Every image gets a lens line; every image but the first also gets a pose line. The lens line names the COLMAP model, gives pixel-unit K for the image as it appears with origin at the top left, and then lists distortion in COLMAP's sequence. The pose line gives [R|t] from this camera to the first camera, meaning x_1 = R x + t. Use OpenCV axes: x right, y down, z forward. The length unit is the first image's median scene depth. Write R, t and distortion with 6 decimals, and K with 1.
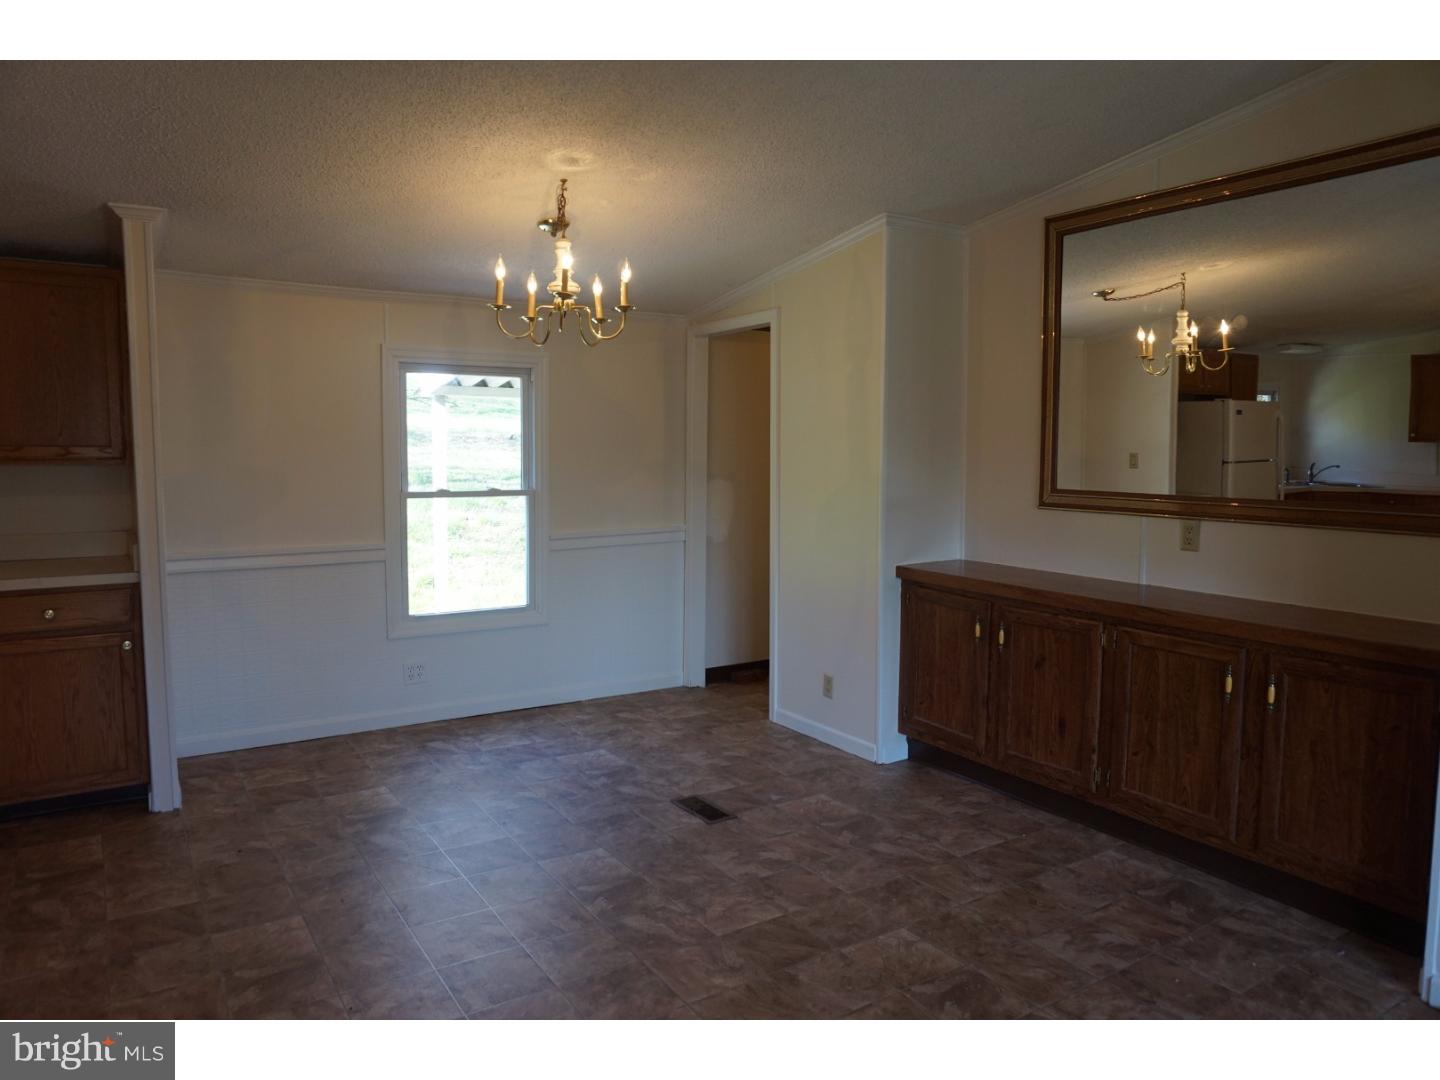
lens RADIAL K [[970.4, 0, 720.0], [0, 970.4, 540.0], [0, 0, 1]] dist [-0.059781, 0.055355]
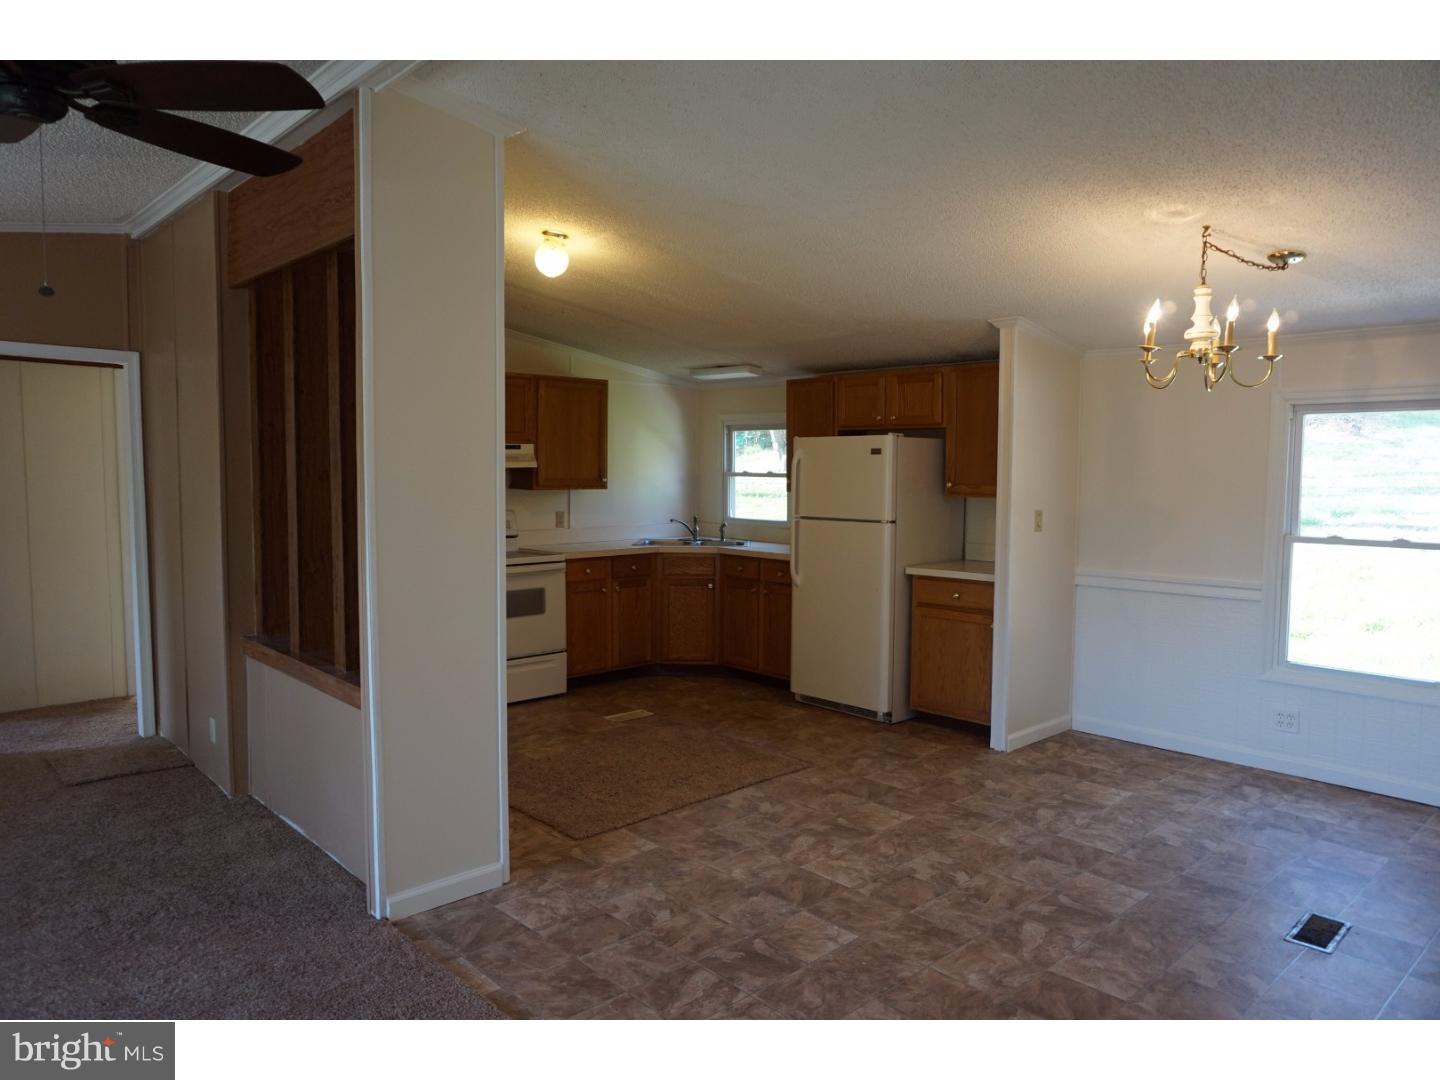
lens RADIAL K [[970.4, 0, 720.0], [0, 970.4, 540.0], [0, 0, 1]] dist [-0.059781, 0.055355]
pose [[0.169941, 0.063773, -0.983388, 0.676836], [-0.100643, 0.993809, 0.047057, -0.041197], [0.980301, 0.090974, 0.175308, 0.323596]]
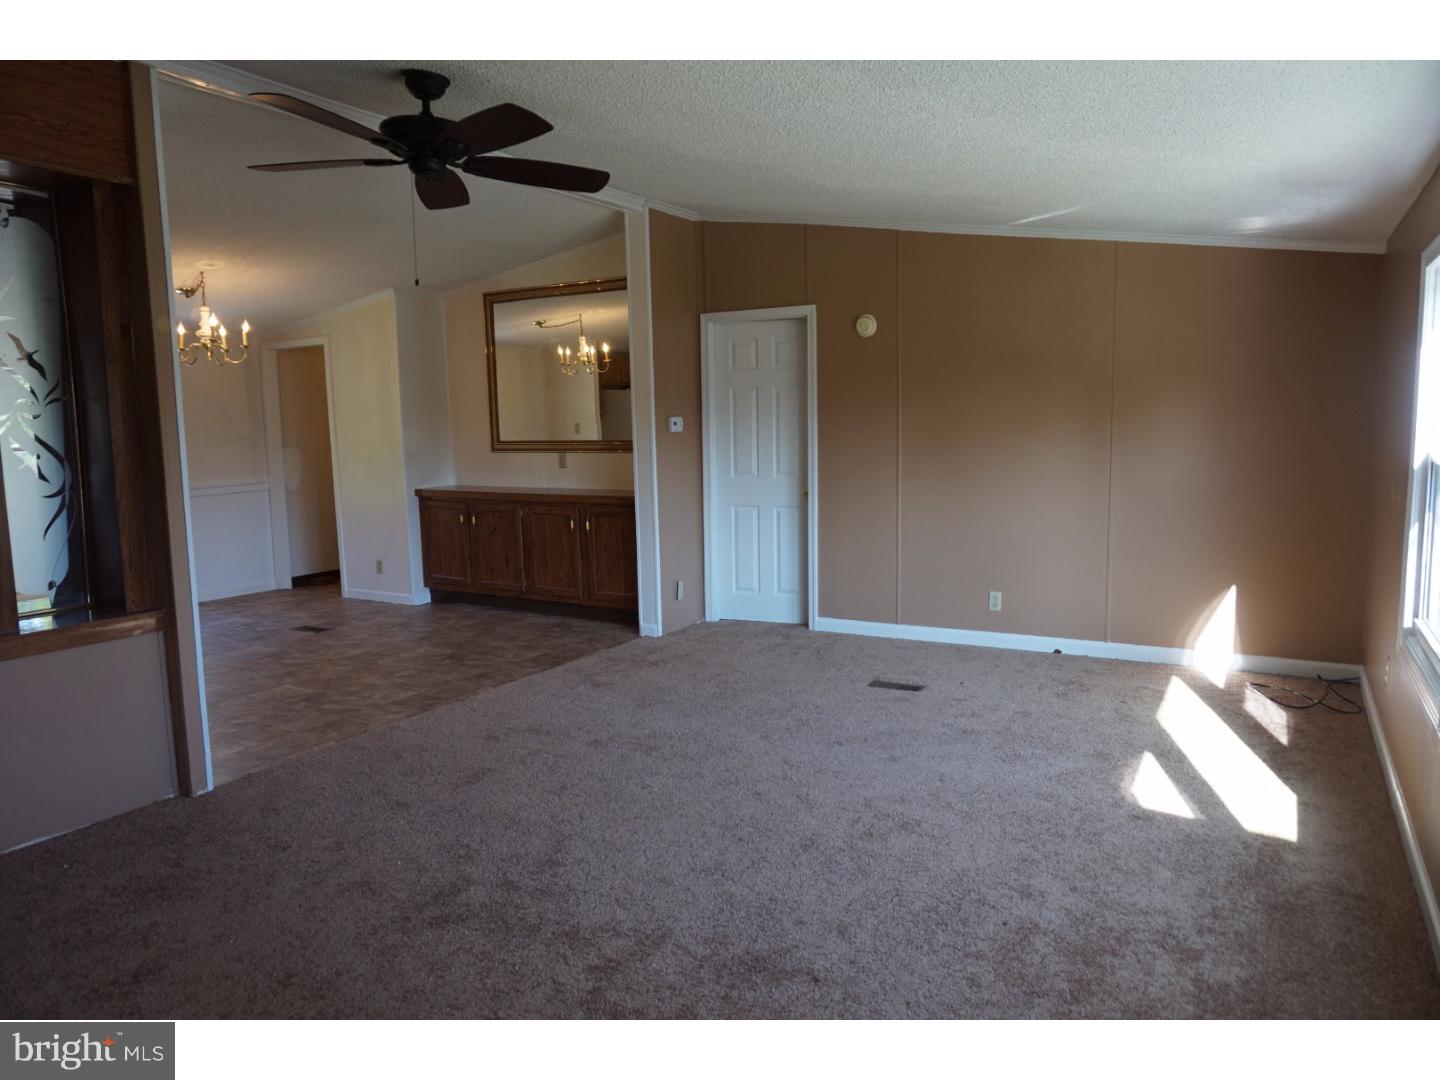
lens RADIAL K [[959.7, 0, 712.9], [0, 959.7, 543.2], [0, 0, 1]] dist [-0.035993, 0.001042]
pose [[0.893001, -0.077458, 0.443340, -0.122832], [0.066162, 0.996970, 0.040919, 0.099528], [-0.445166, -0.007208, 0.895419, -0.878111]]
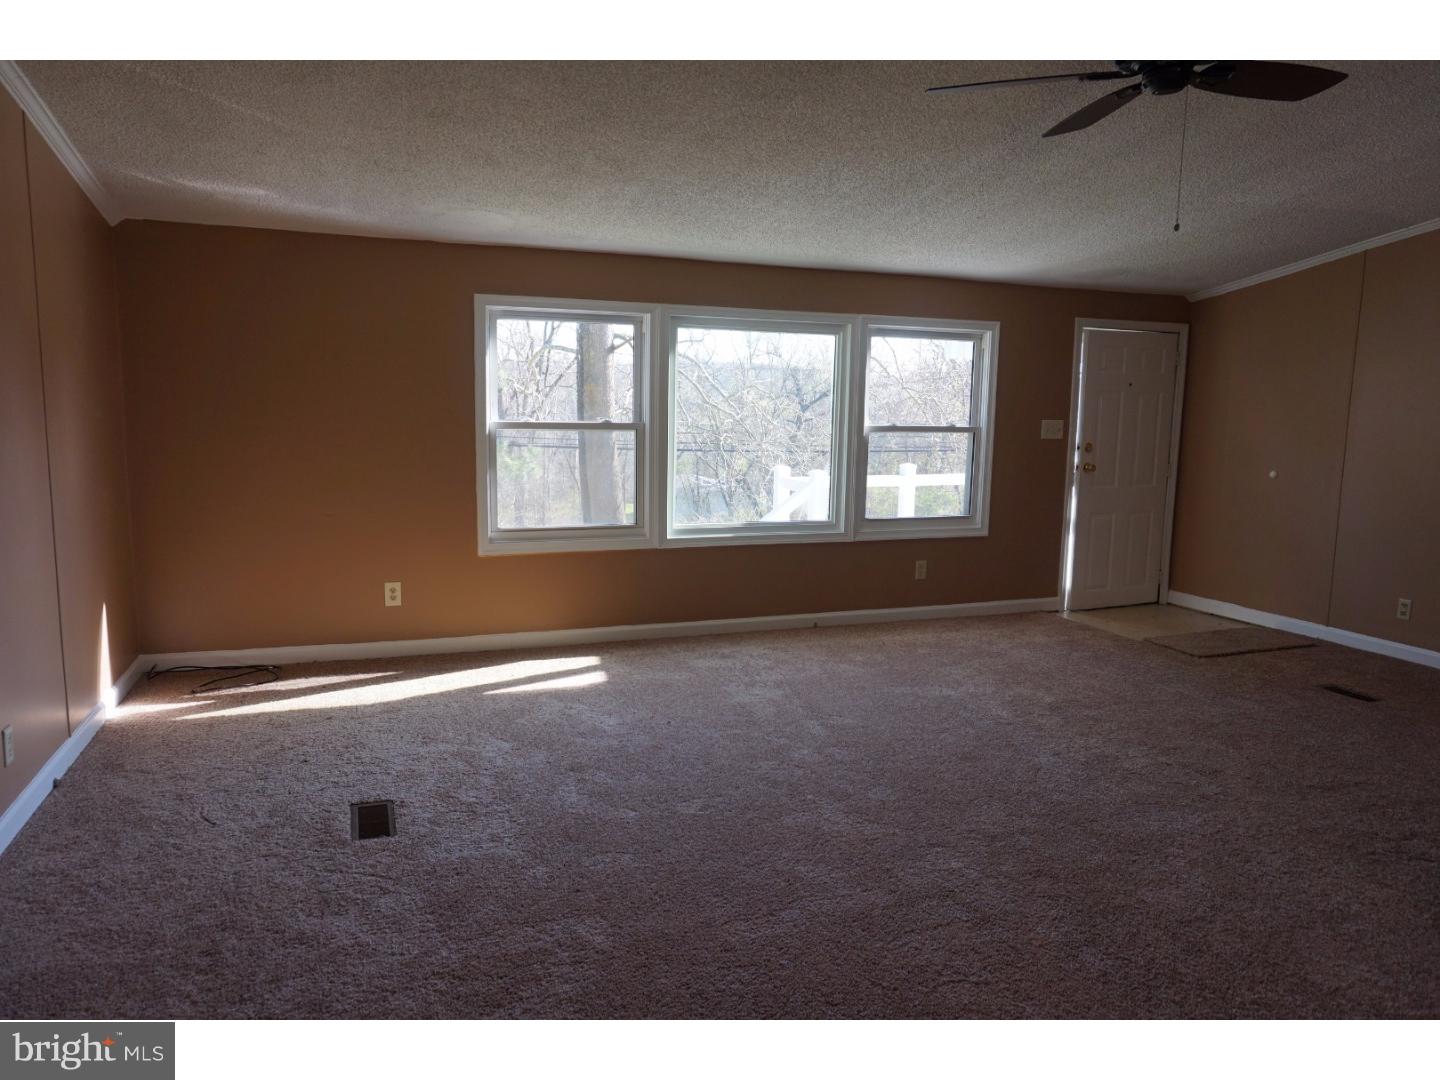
lens RADIAL K [[970.4, 0, 720.0], [0, 970.4, 540.0], [0, 0, 1]] dist [-0.059781, 0.055355]
pose [[-0.977365, -0.051978, 0.205074, 0.211263], [-0.003990, 0.973704, 0.227780, -0.055233], [-0.211521, 0.221806, -0.951872, 0.820232]]
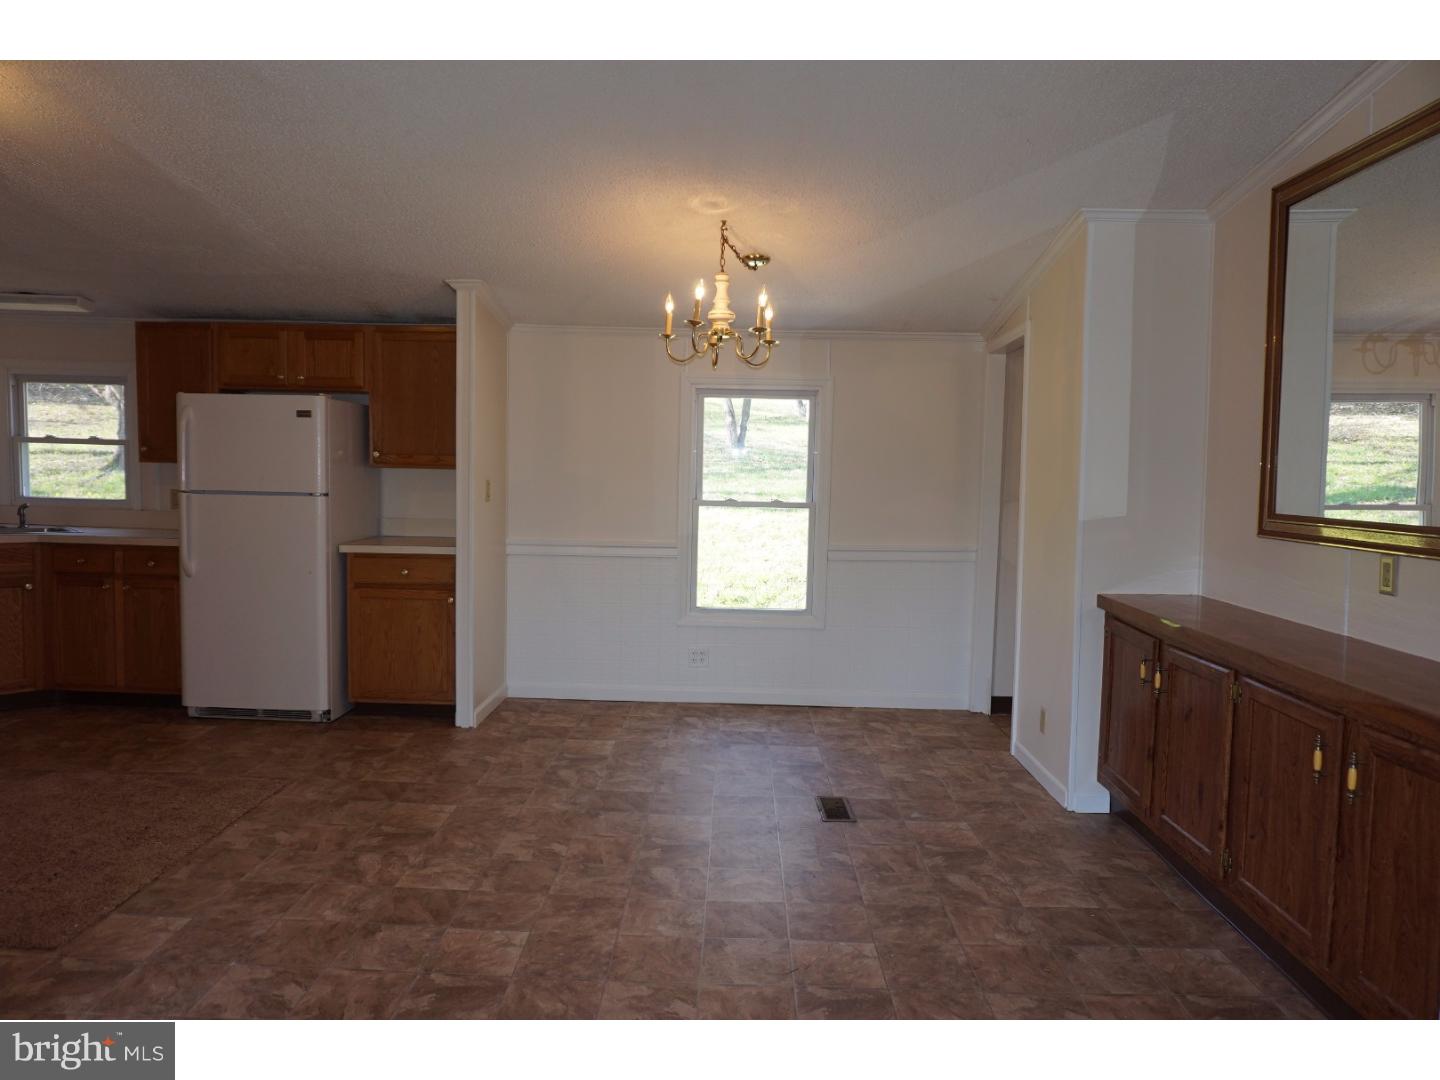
lens RADIAL K [[974.1, 0, 719.0], [0, 974.1, 543.0], [0, 0, 1]] dist [-0.068241, 0.062228]
pose [[0.825901, 0.053362, -0.561285, 0.444593], [-0.070569, 0.997466, -0.009008, 0.013476], [0.559382, 0.047049, 0.827574, 0.063478]]
